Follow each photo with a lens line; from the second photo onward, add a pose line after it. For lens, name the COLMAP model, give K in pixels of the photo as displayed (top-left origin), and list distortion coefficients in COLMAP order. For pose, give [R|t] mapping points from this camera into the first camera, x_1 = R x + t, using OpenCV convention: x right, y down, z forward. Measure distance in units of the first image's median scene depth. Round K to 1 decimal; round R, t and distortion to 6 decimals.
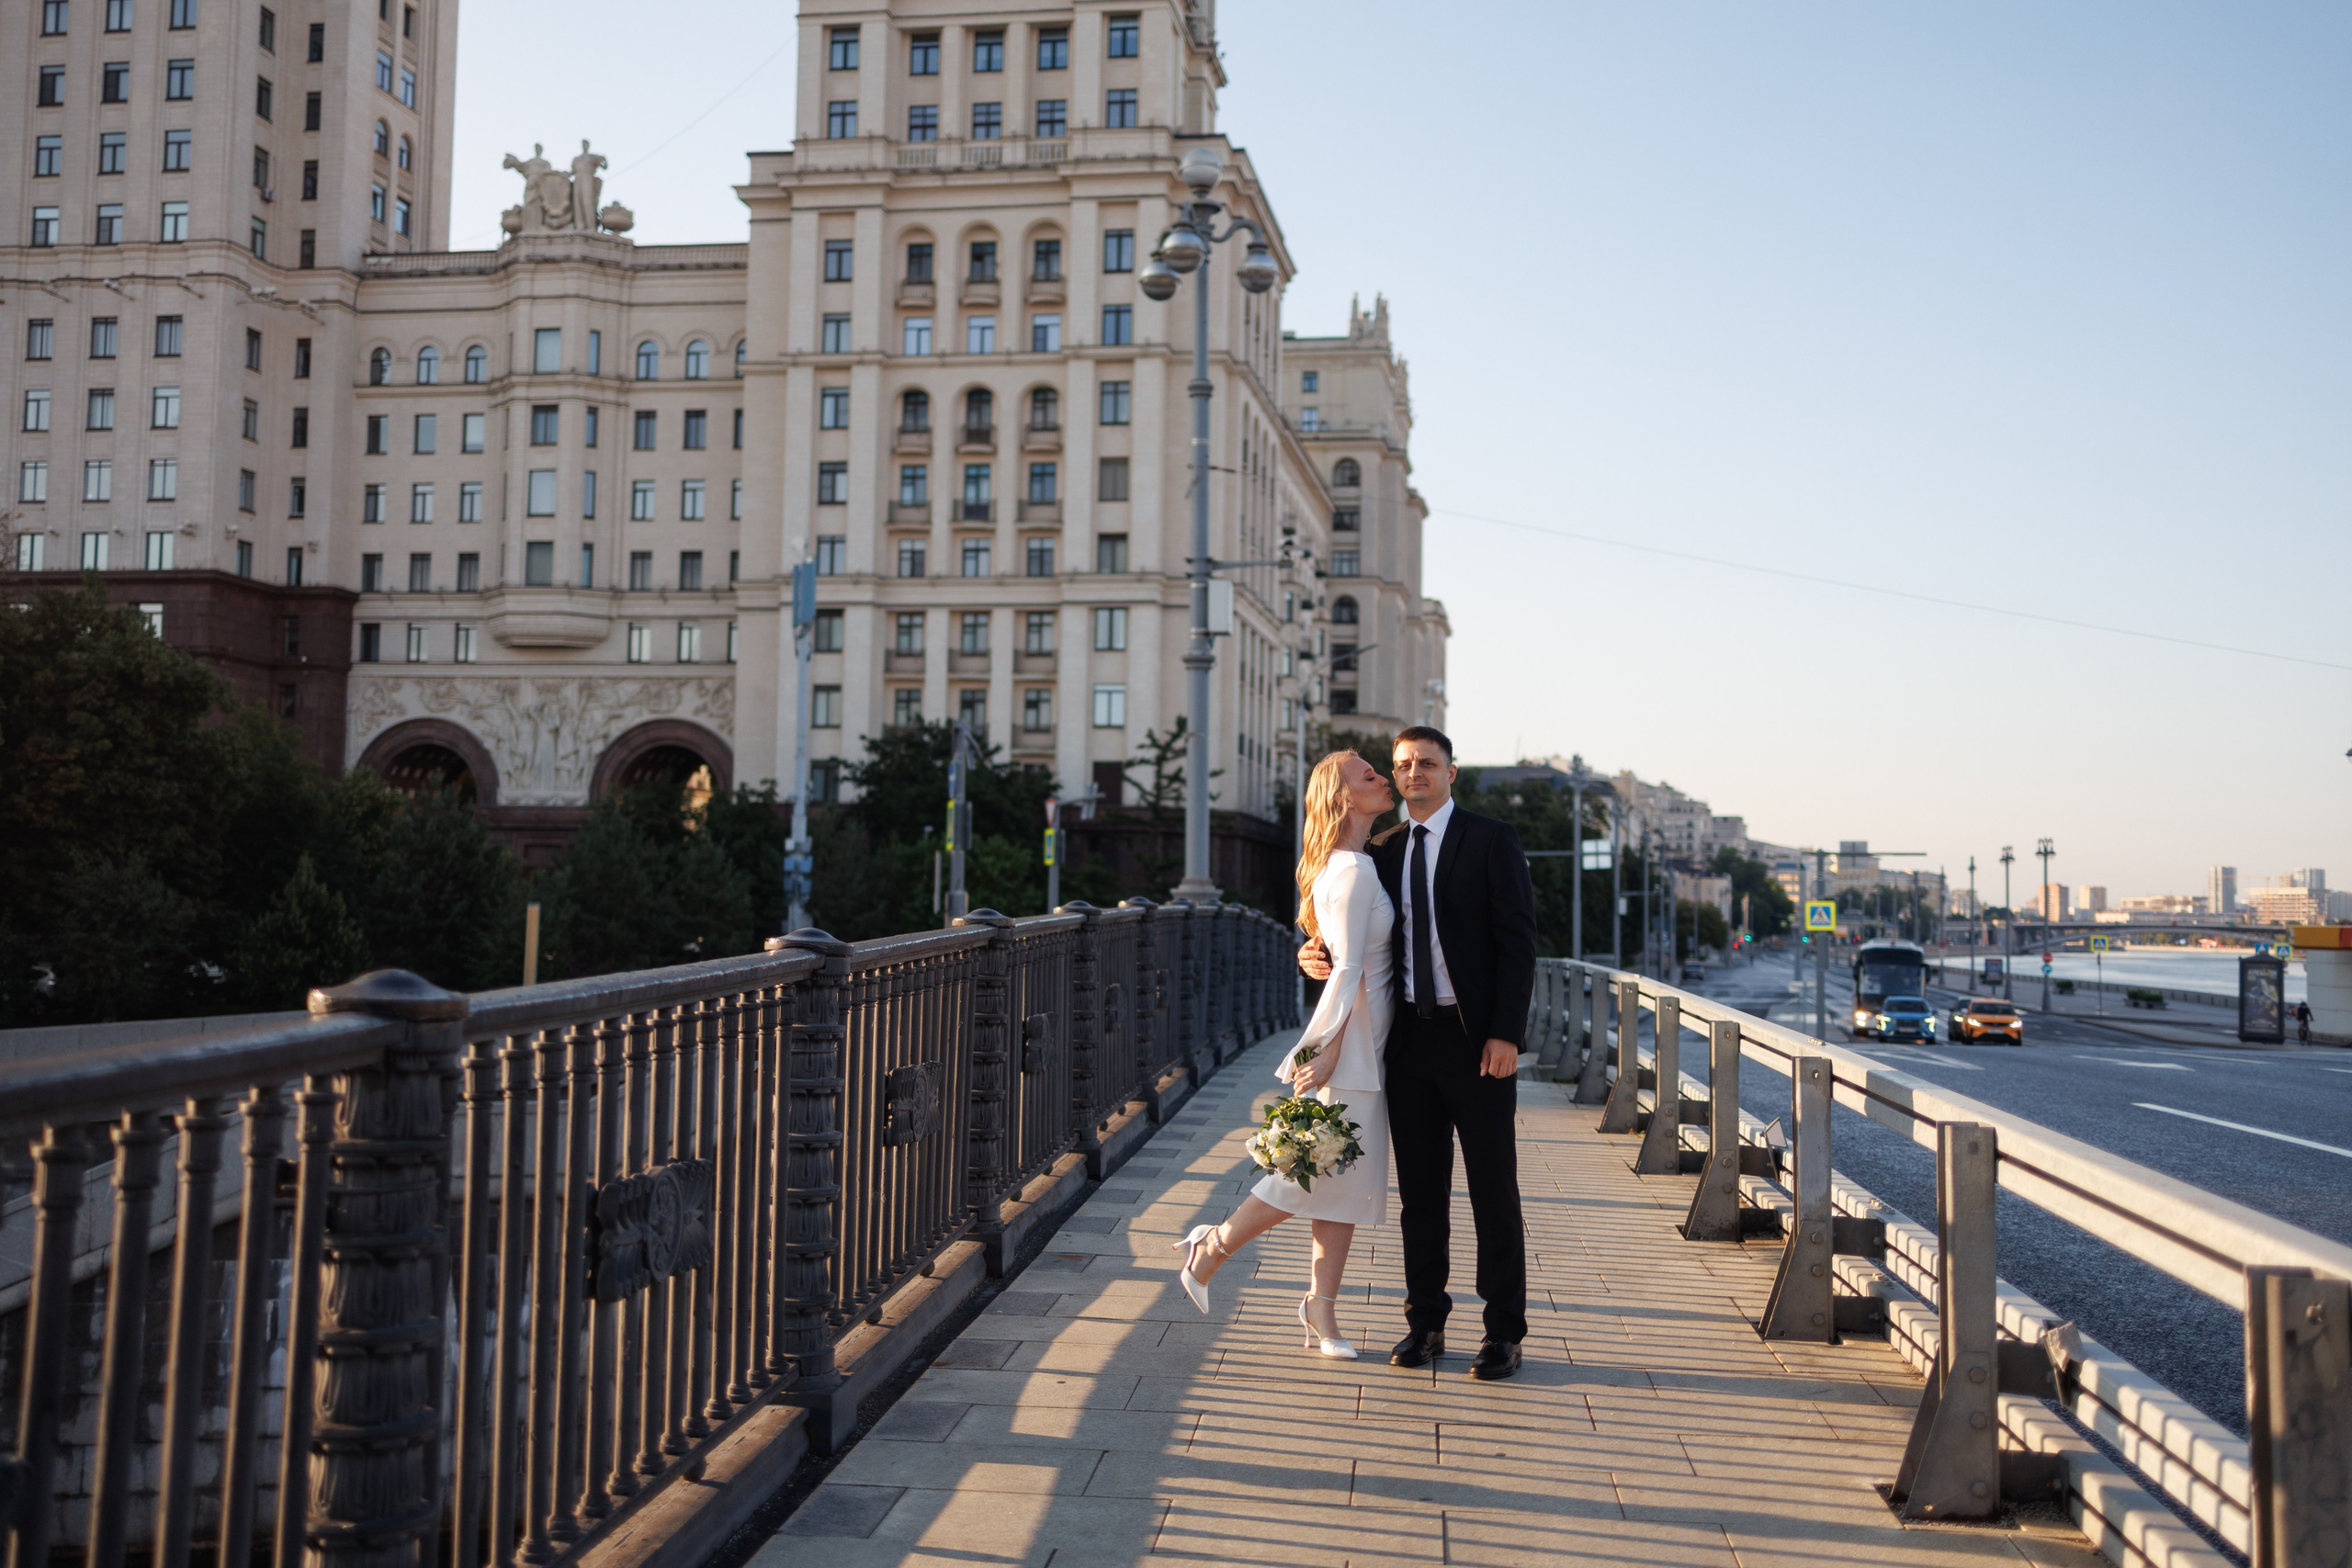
lens RADIAL K [[2298.2, 0, 1169.0], [0, 2298.2, 770.4], [0, 0, 1]] dist [0.005638, -0.006970]
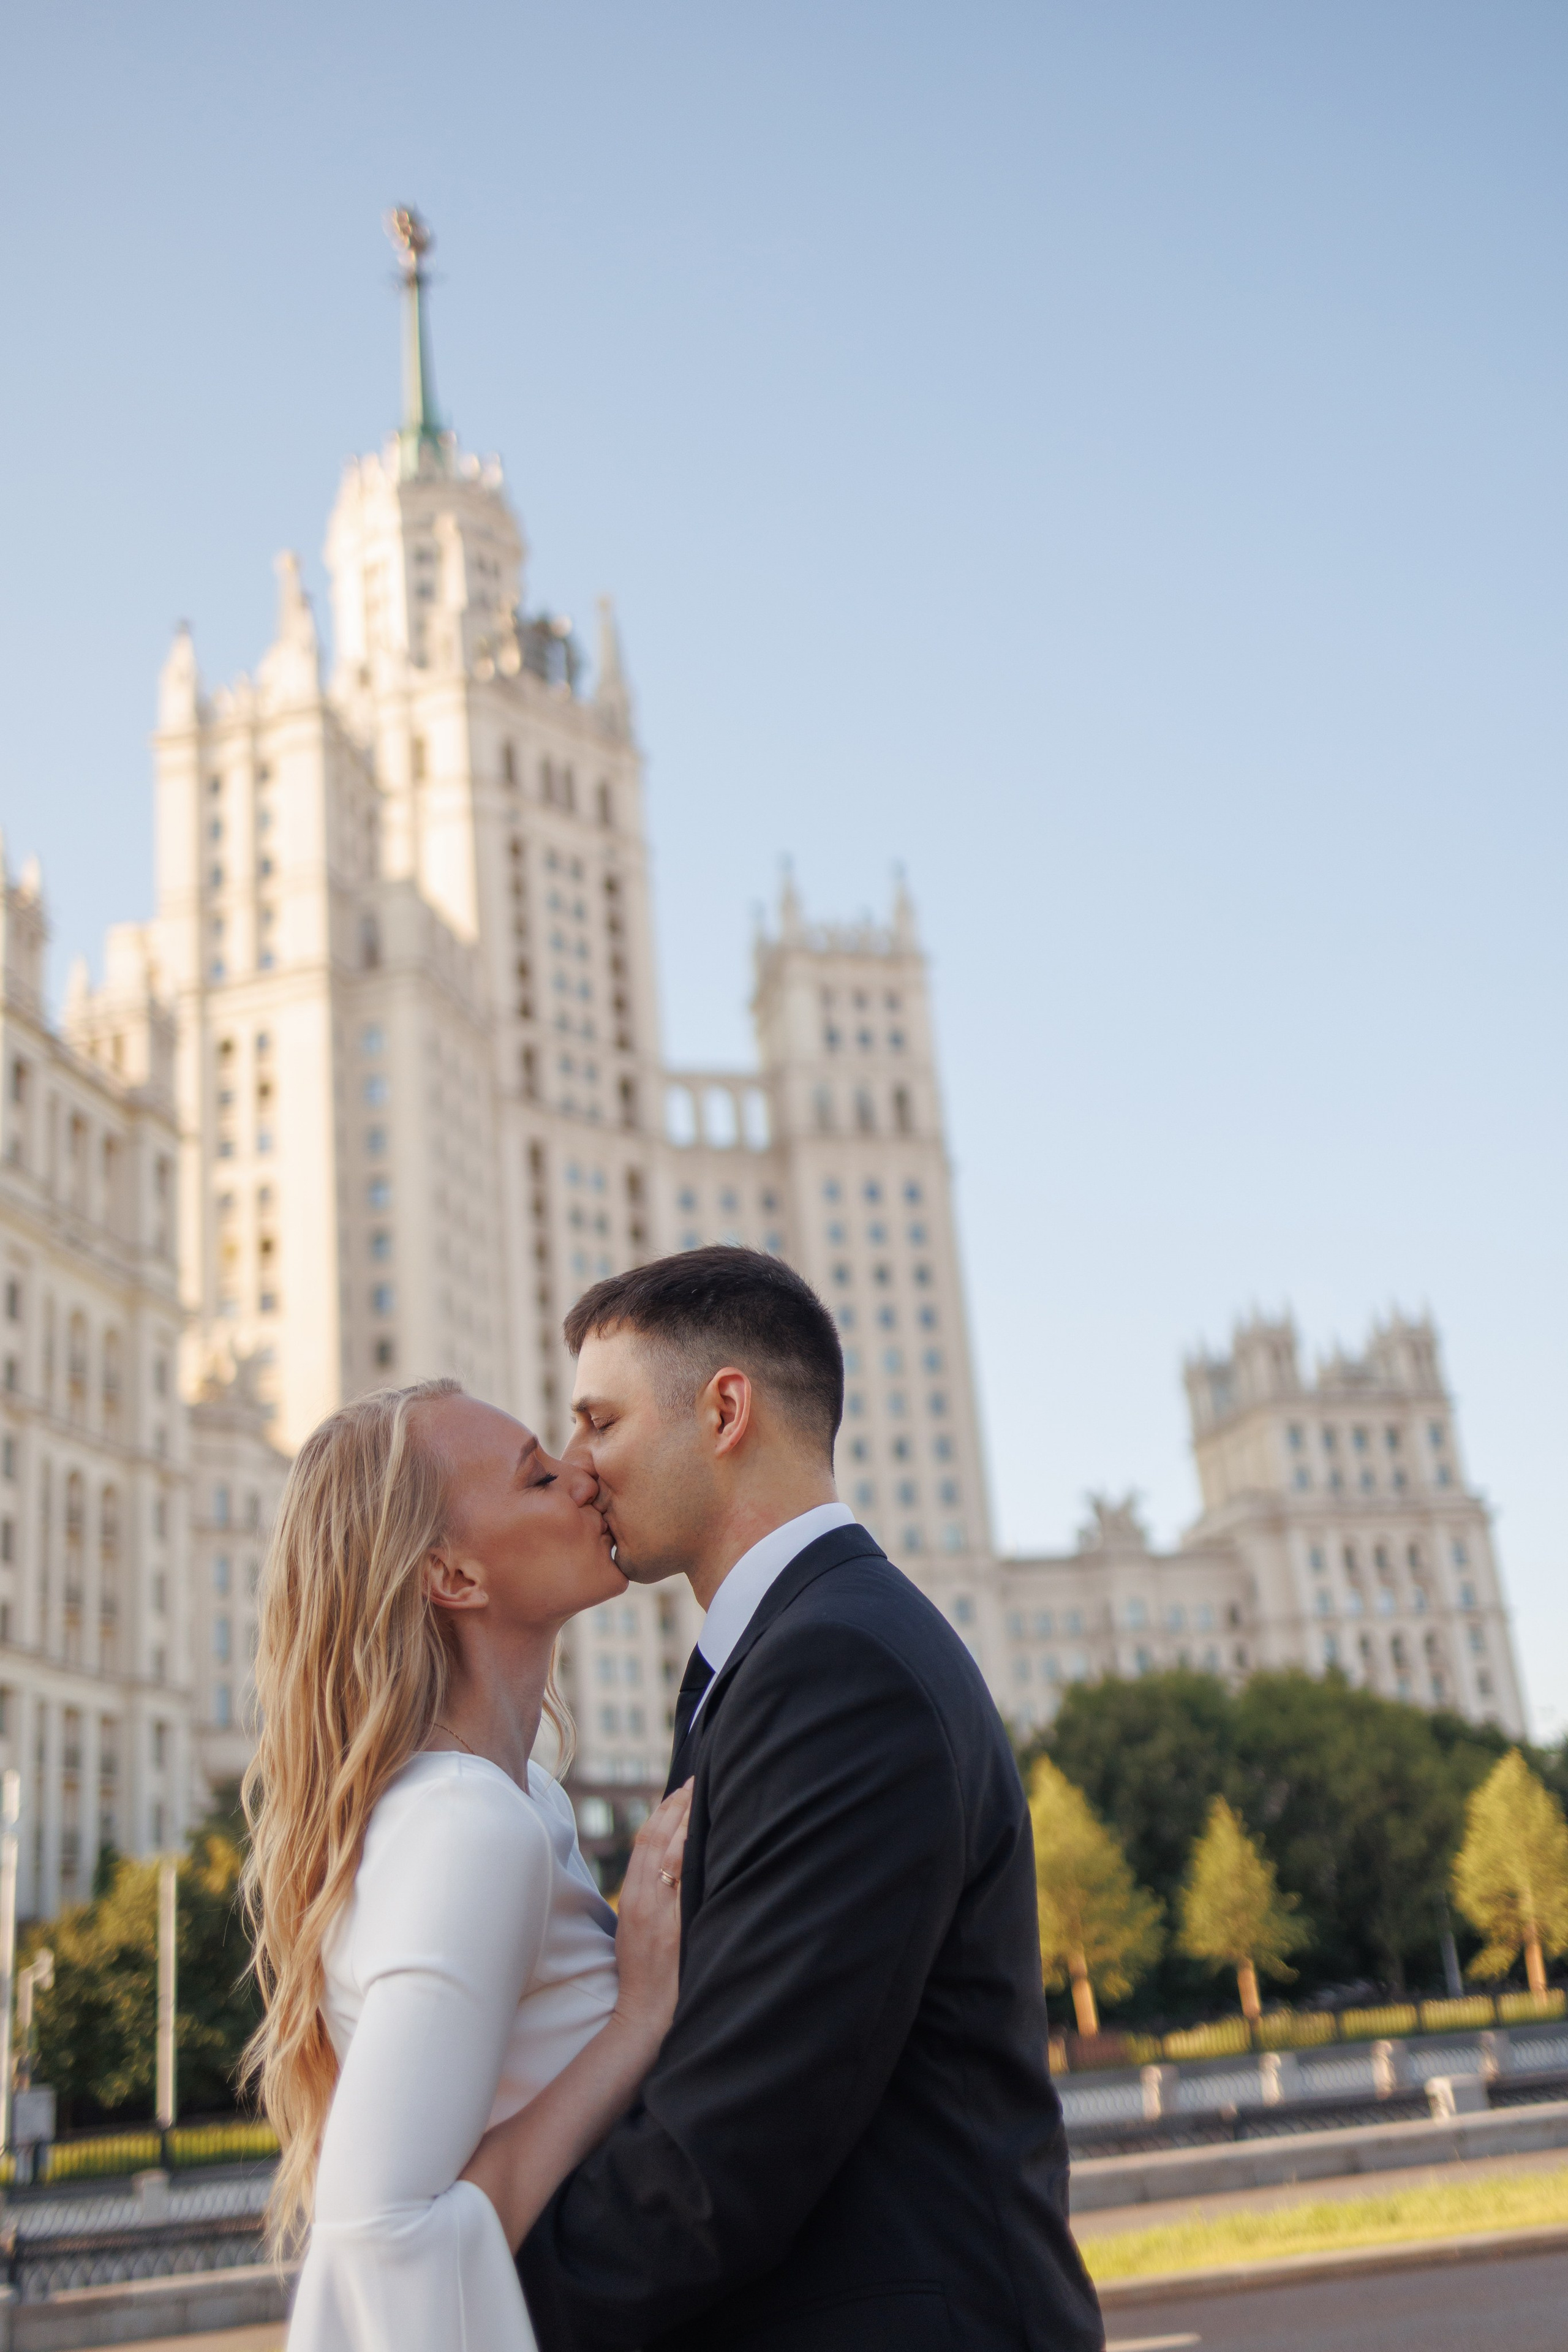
lens RADIAL K [[2337.1, 0, 808.2], [0, 2337.1, 1167.8], [0, 0, 1]] dist [0.008201, -0.003444]
pose [[0.884362, 0.066378, 0.462059, -1.284181], [0.083742, 0.951220, -0.296929, -0.012320], [-0.459230, 0.301286, 0.835664, -0.373215]]
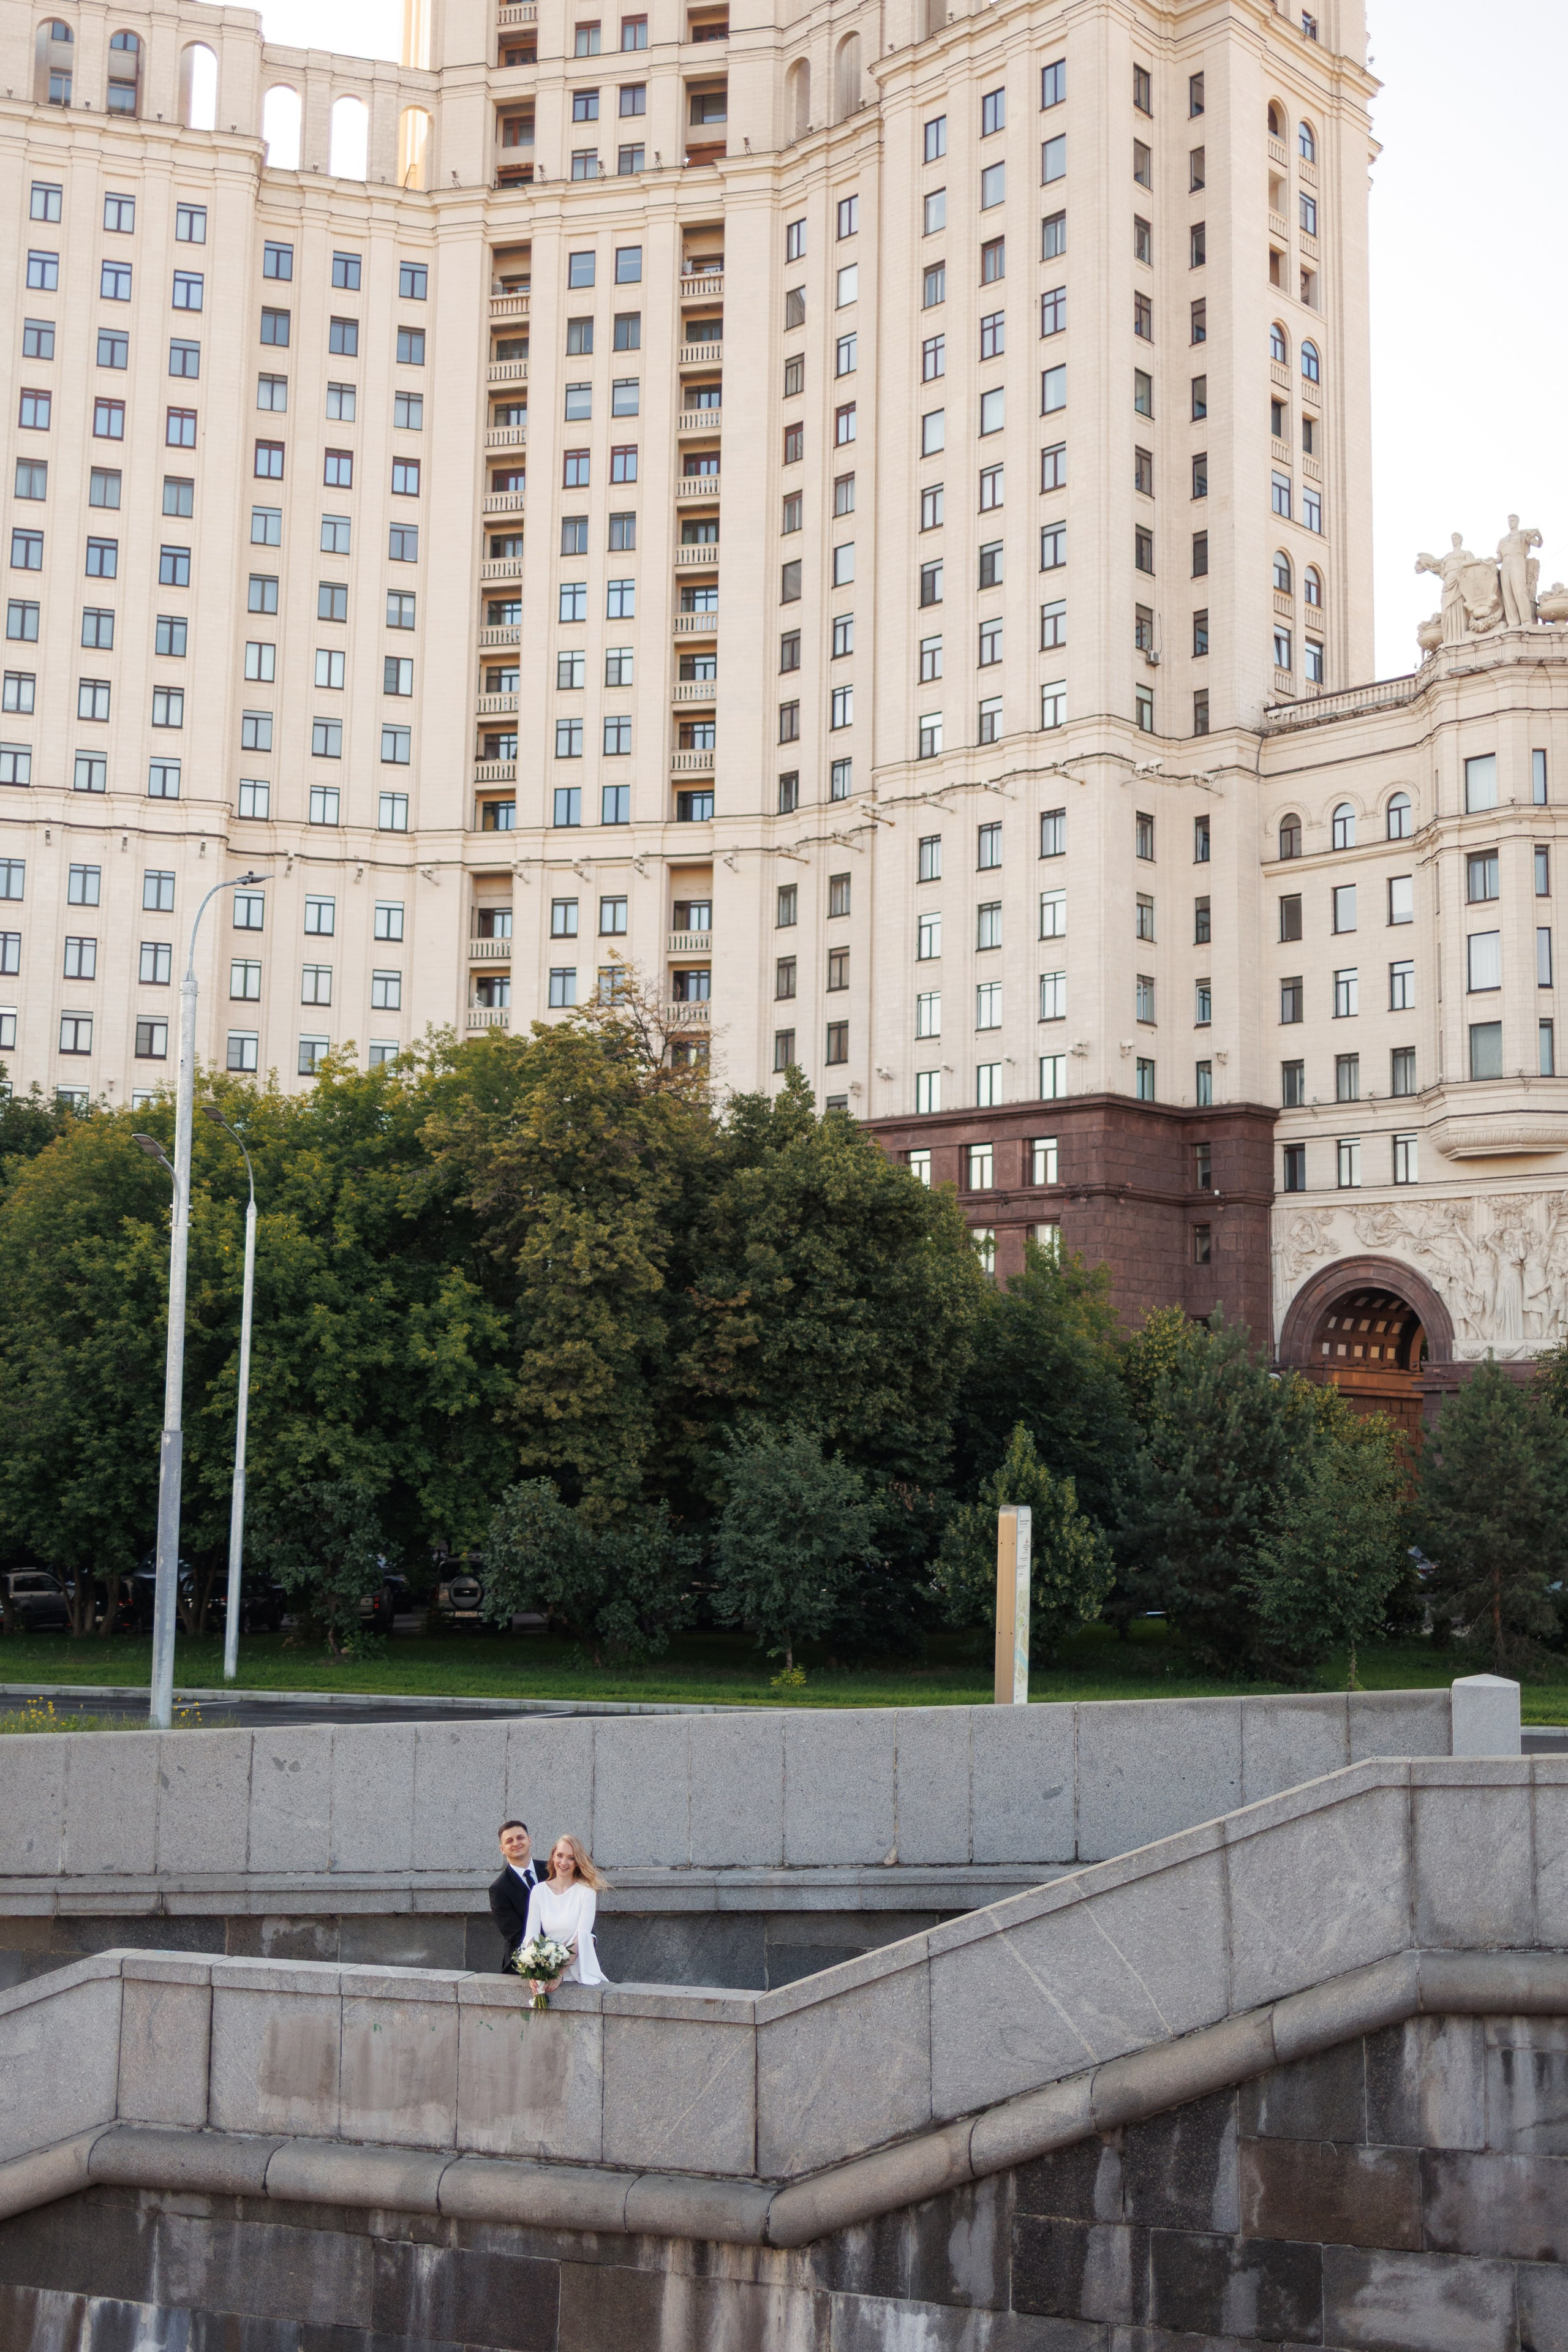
lens RADIAL K [[2497.2, 0, 805.5], [0, 2497.2, 1123.7], [0, 0, 1]] dist [0.014047, -0.020121]
pose [[0.828423, -0.081501, -0.554142, 0.004879], [0.034502, 0.994903, -0.094747, 0.007823], [0.559040, 0.059372, 0.827012, 0.168380]]
